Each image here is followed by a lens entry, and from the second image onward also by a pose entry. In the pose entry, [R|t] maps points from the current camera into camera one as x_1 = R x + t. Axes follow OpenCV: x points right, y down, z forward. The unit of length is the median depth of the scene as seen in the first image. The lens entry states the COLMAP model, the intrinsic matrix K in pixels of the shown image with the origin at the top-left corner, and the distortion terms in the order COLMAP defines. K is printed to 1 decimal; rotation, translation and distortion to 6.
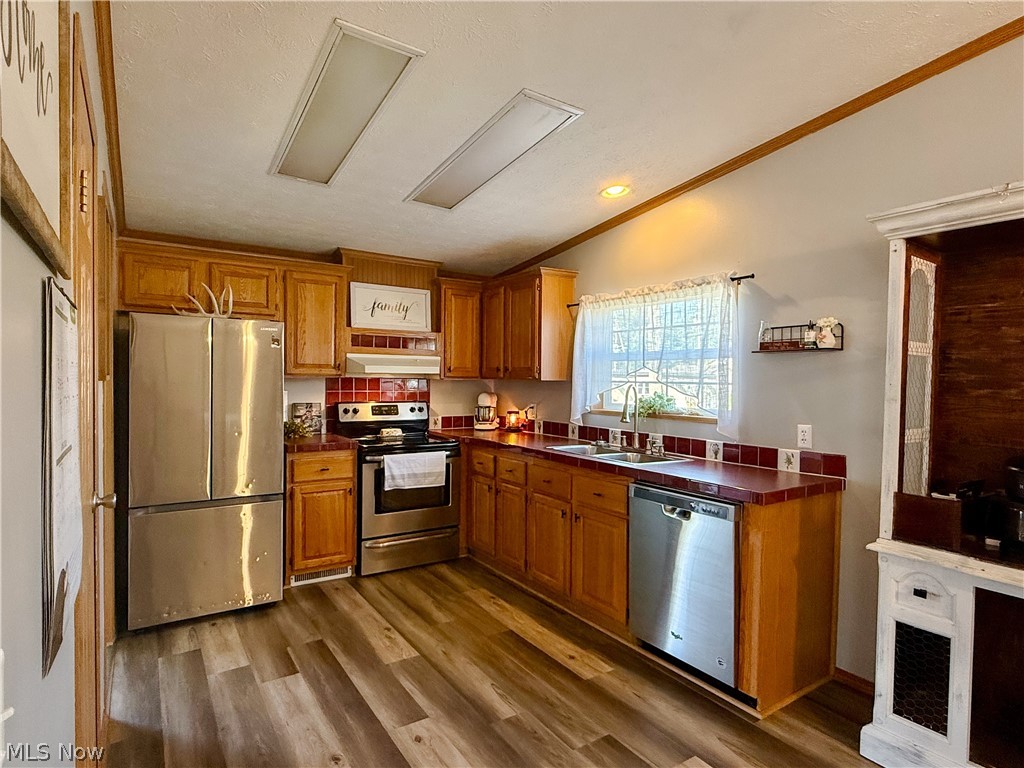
lens RADIAL K [[556.9, 0, 512.0], [0, 556.9, 384.0], [0, 0, 1]] dist [0.001837, 0.000360]
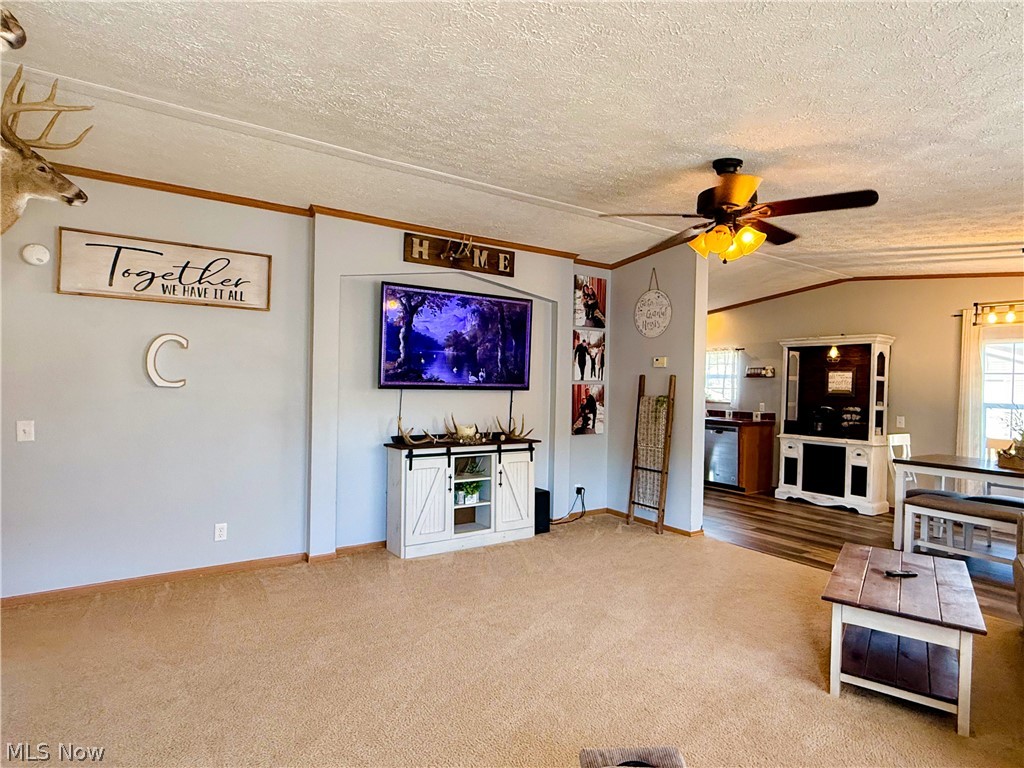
lens RADIAL K [[562.6, 0, 512.0], [0, 562.6, 384.0], [0, 0, 1]] dist [-0.001562, 0.000029]
pose [[0.999895, 0.006609, 0.012898, -0.853700], [-0.006362, 0.999797, -0.019111, 0.040799], [-0.013021, 0.019027, 0.999734, -2.010143]]
